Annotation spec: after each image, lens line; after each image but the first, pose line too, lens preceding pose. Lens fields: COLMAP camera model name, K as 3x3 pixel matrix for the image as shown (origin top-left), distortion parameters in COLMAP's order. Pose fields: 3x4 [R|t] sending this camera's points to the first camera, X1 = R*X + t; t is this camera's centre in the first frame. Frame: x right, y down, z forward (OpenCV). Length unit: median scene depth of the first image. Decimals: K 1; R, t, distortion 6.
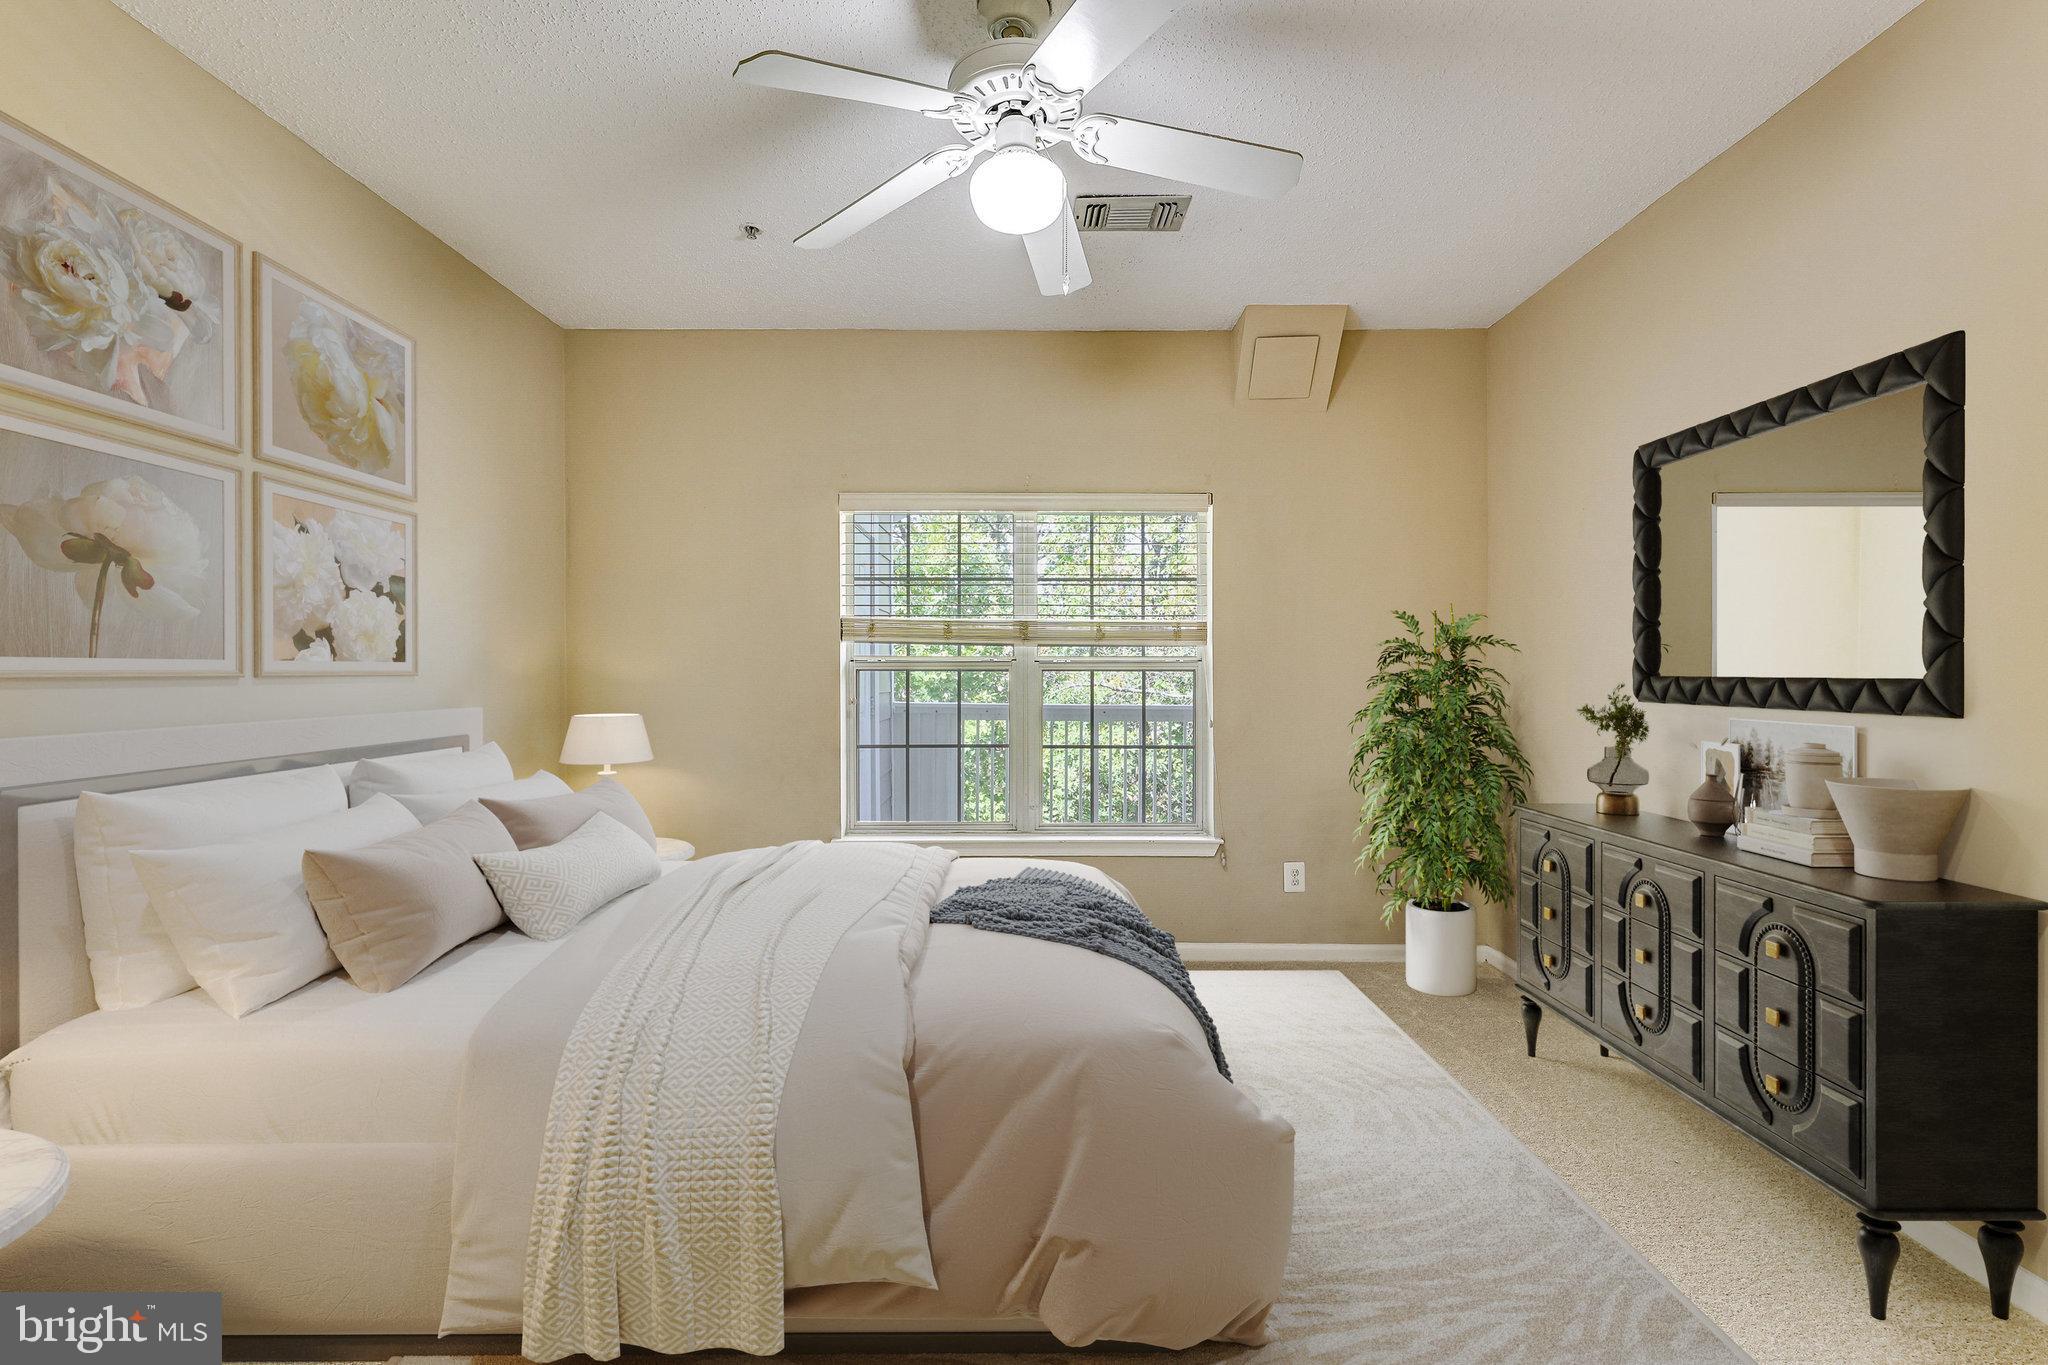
lens RADIAL K [[908.4, 0, 1018.5], [0, 908.4, 669.2], [0, 0, 1]] dist [-0.000131, 0.000006]
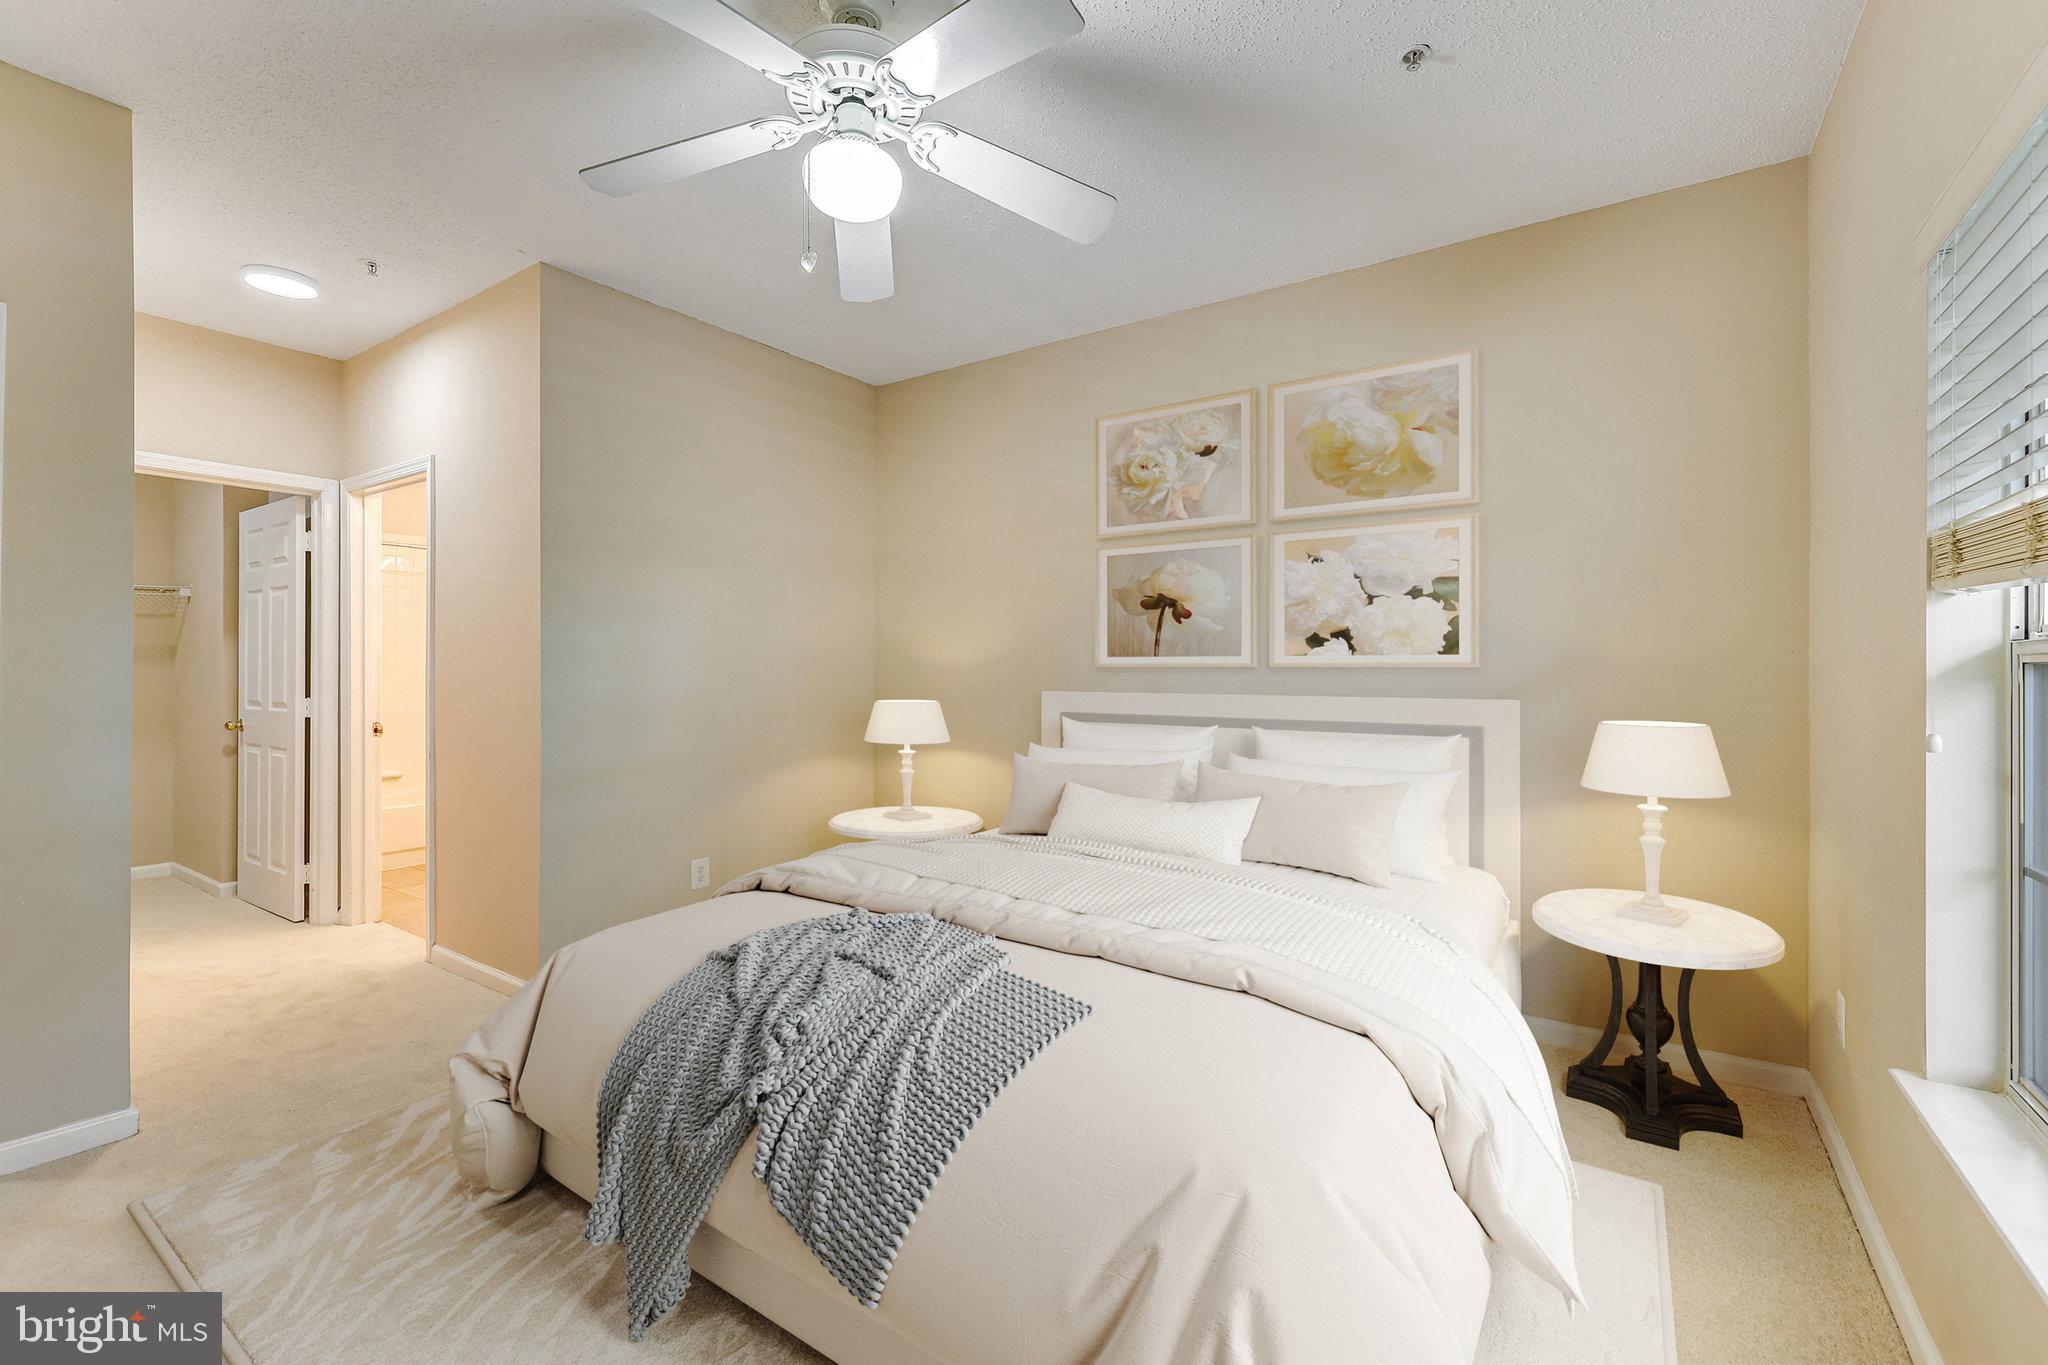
lens RADIAL K [[908.4, 0, 1018.5], [0, 908.4, 669.2], [0, 0, 1]] dist [-0.000131, 0.000006]
pose [[-0.525950, 0.005714, -0.850496, 0.634118], [0.003348, 0.999984, 0.004648, 0.003468], [0.850509, -0.000403, -0.525961, 1.365316]]
